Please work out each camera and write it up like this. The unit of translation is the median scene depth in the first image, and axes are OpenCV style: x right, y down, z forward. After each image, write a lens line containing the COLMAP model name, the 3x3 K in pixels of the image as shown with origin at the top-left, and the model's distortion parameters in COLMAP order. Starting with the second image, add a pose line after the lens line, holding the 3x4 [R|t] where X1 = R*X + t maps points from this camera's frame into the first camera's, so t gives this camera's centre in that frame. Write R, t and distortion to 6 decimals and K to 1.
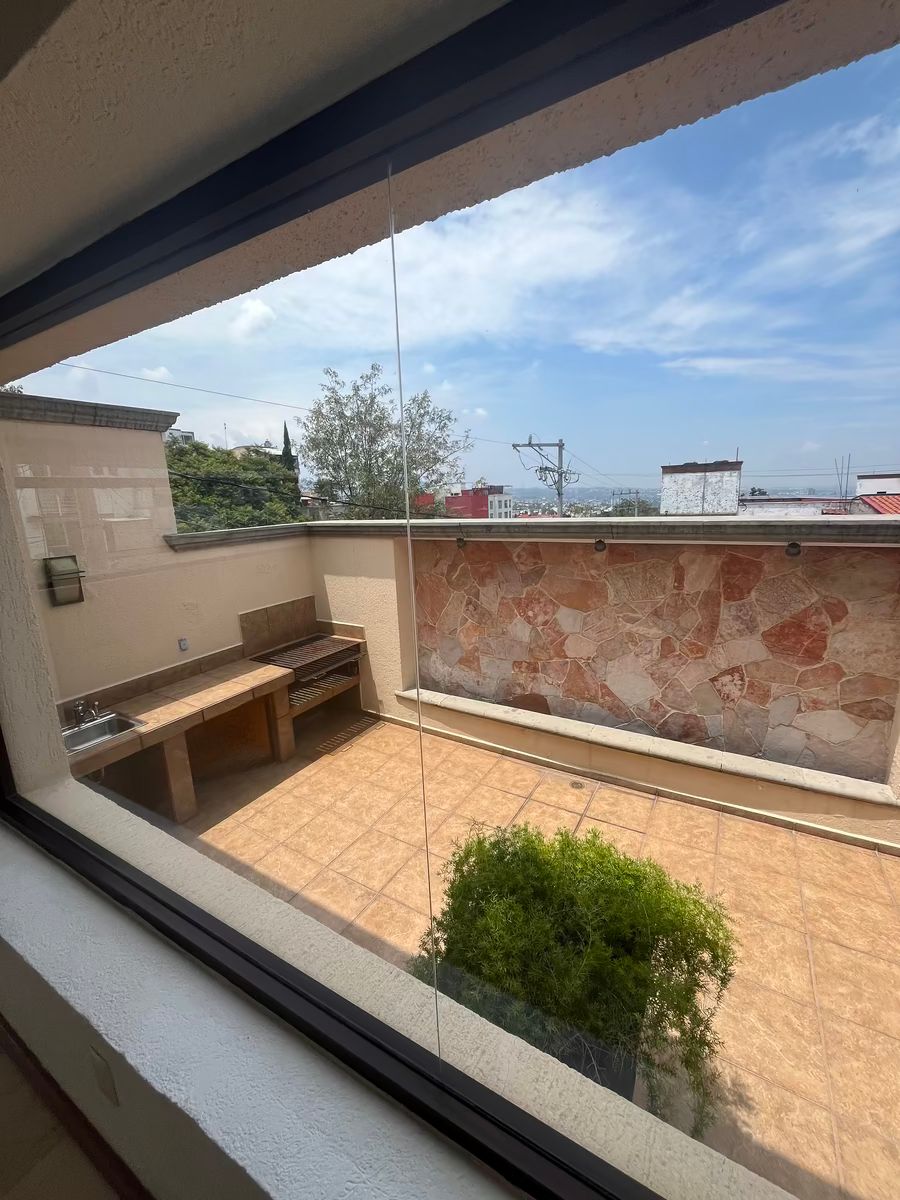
lens RADIAL K [[484.7, 0, 448.9], [0, 484.7, 595.9], [0, 0, 1]] dist [-0.003334, 0.000670]
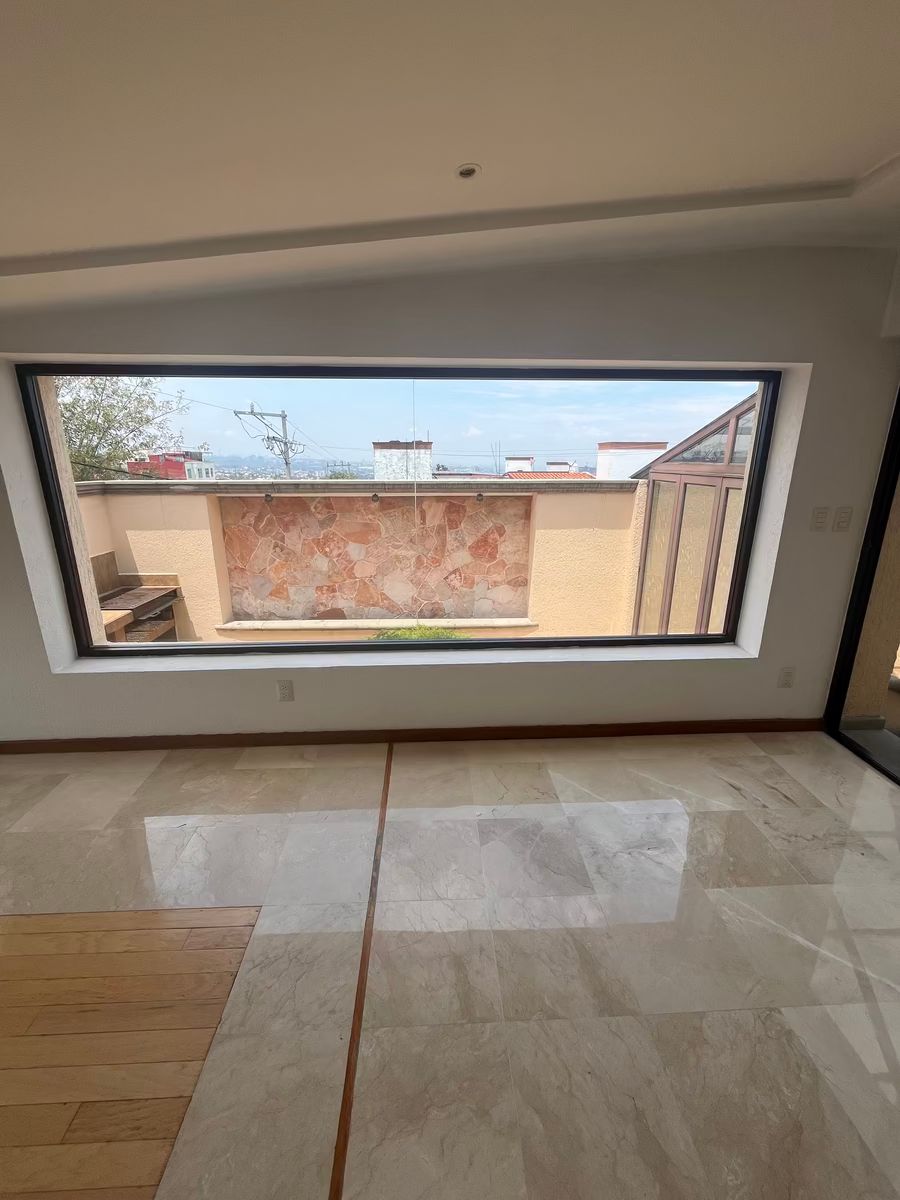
lens RADIAL K [[484.7, 0, 448.9], [0, 484.7, 595.9], [0, 0, 1]] dist [-0.003334, 0.000670]
pose [[0.838406, -0.110046, 0.533822, -0.294176], [0.079636, 0.993628, 0.079759, 0.085707], [-0.539197, -0.024359, 0.841827, -0.354339]]
